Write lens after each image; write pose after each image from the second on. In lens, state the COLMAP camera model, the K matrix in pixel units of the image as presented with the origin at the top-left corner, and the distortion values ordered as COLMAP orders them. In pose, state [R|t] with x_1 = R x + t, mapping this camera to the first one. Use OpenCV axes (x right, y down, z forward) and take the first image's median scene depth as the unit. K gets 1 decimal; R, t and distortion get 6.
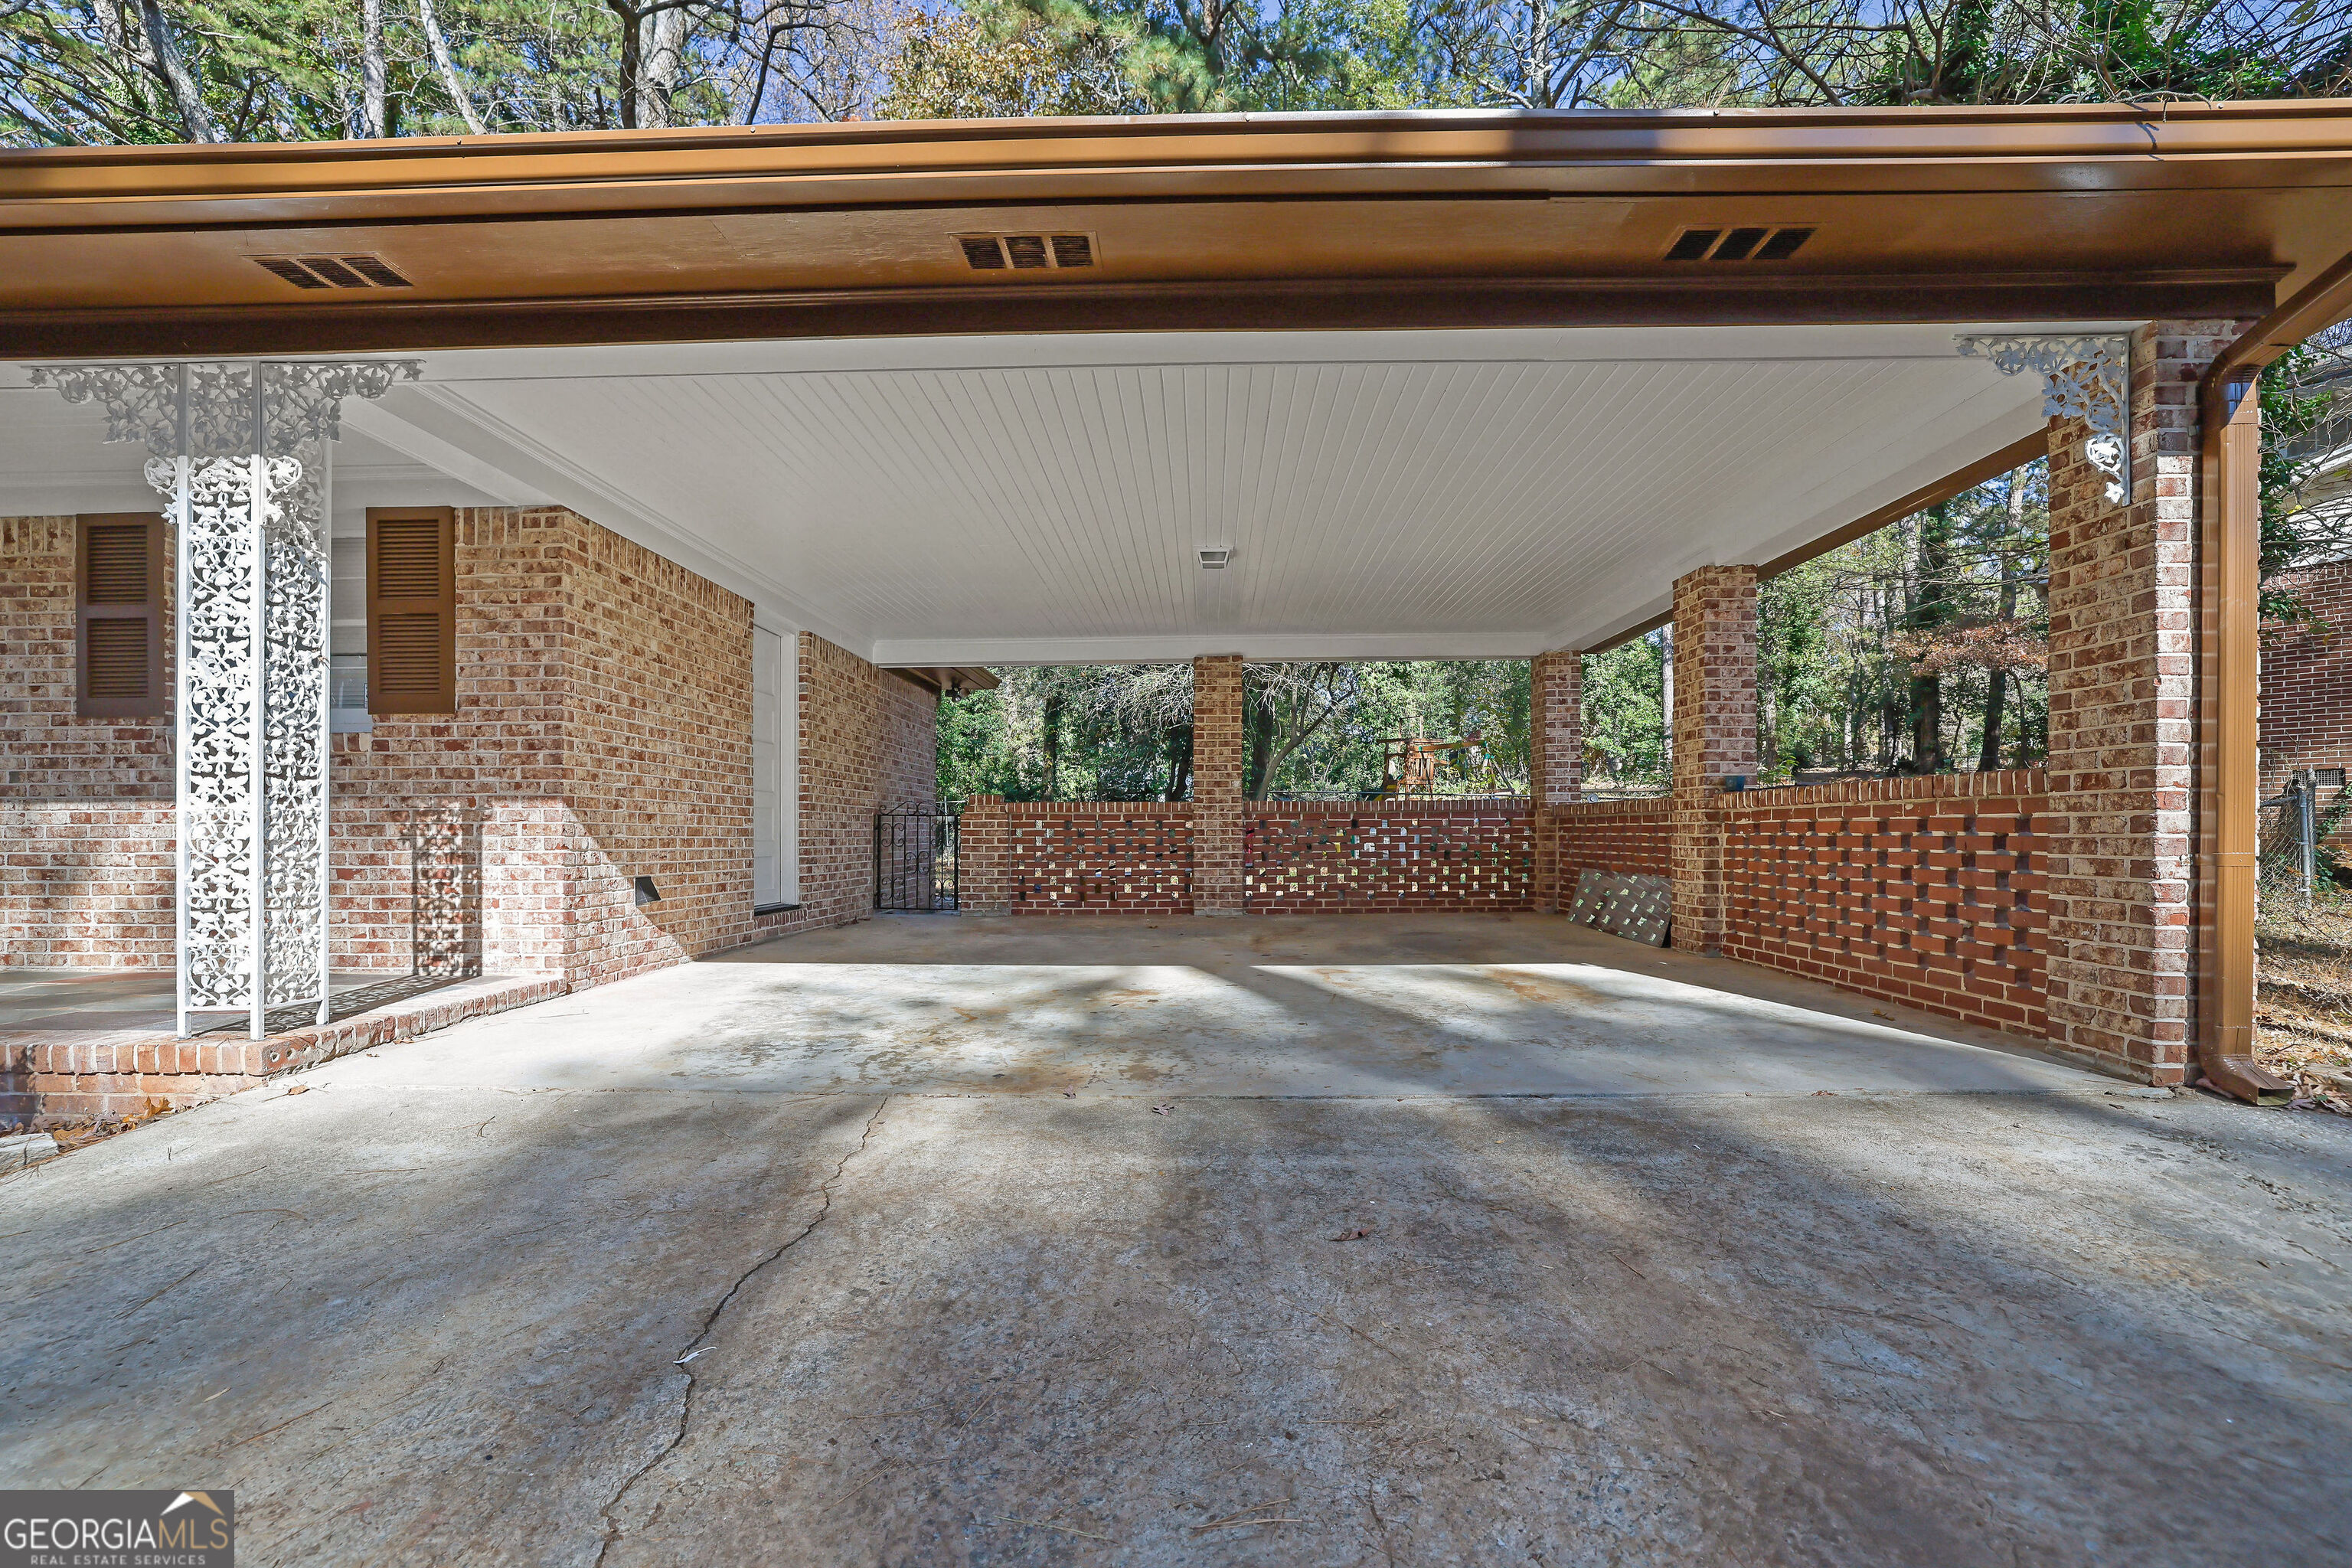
lens RADIAL K [[1019.7, 0, 1174.8], [0, 1019.7, 827.2], [0, 0, 1]] dist [-0.049610, 0.019428]
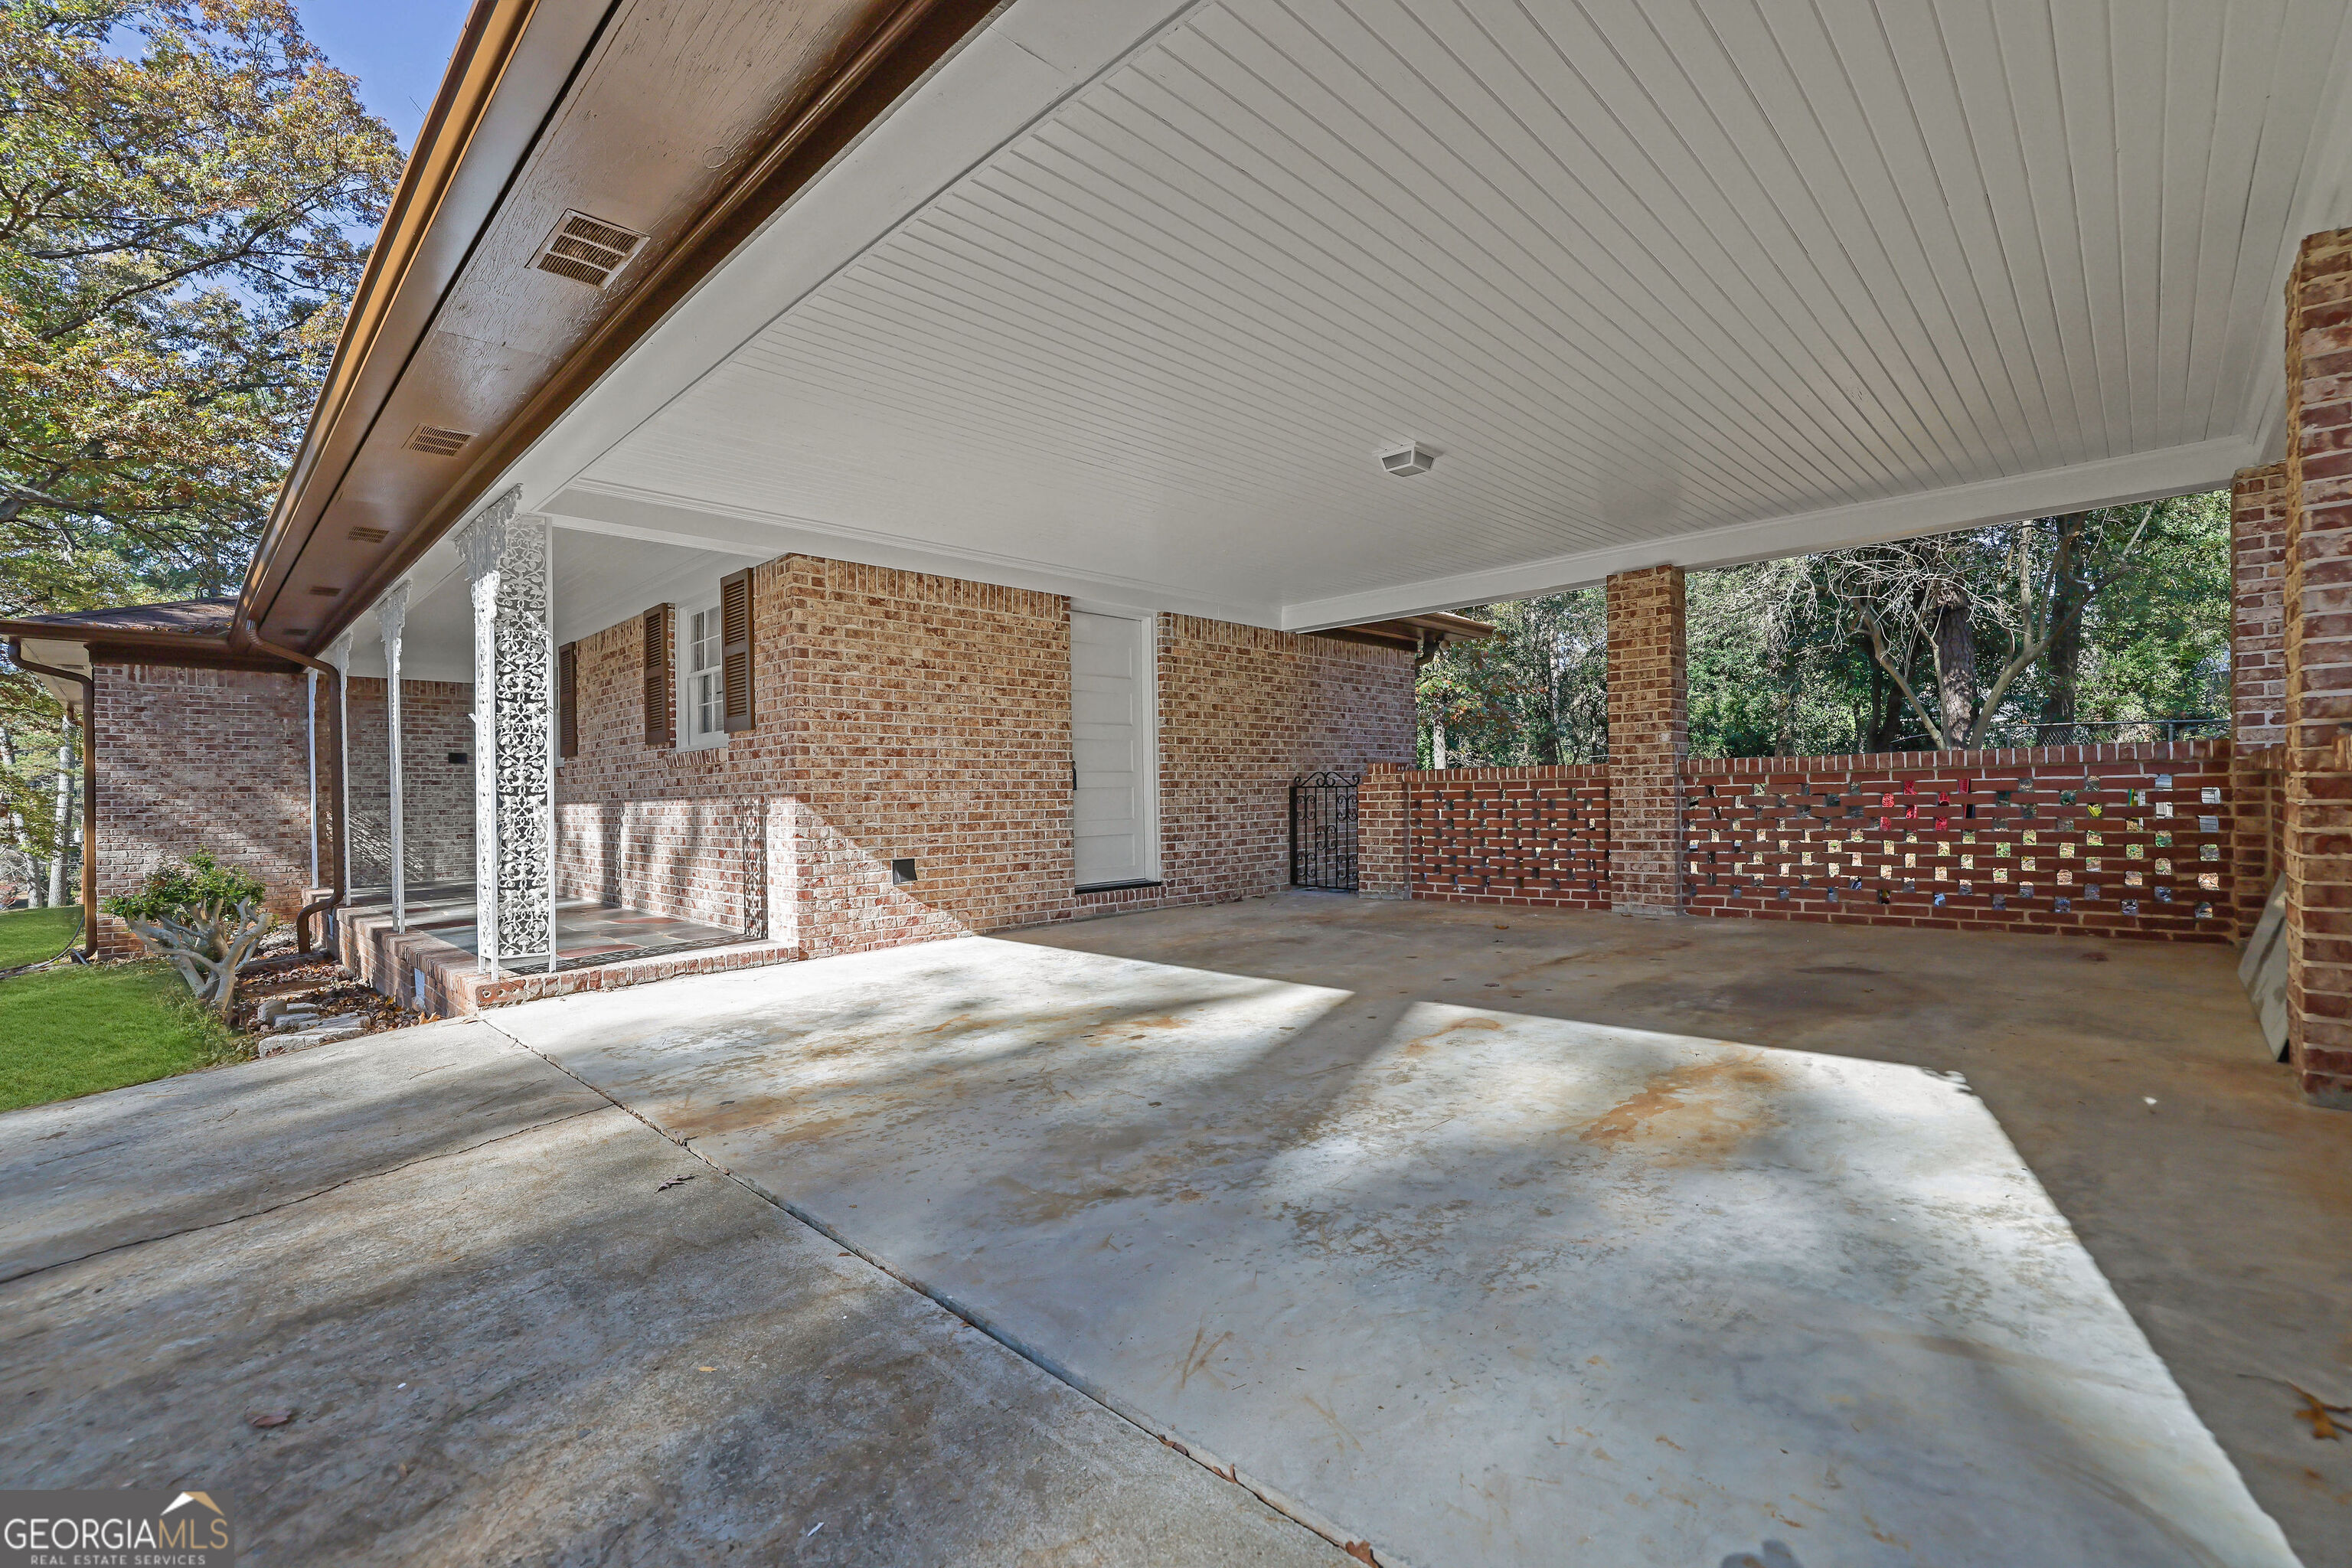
lens RADIAL K [[1026.1, 0, 1176.3], [0, 1026.1, 757.2], [0, 0, 1]] dist [-0.049887, 0.018726]
pose [[0.741682, -0.037749, -0.669689, 0.506632], [0.023821, 0.999268, -0.029946, -0.025371], [0.670329, 0.006258, 0.742038, 0.375738]]
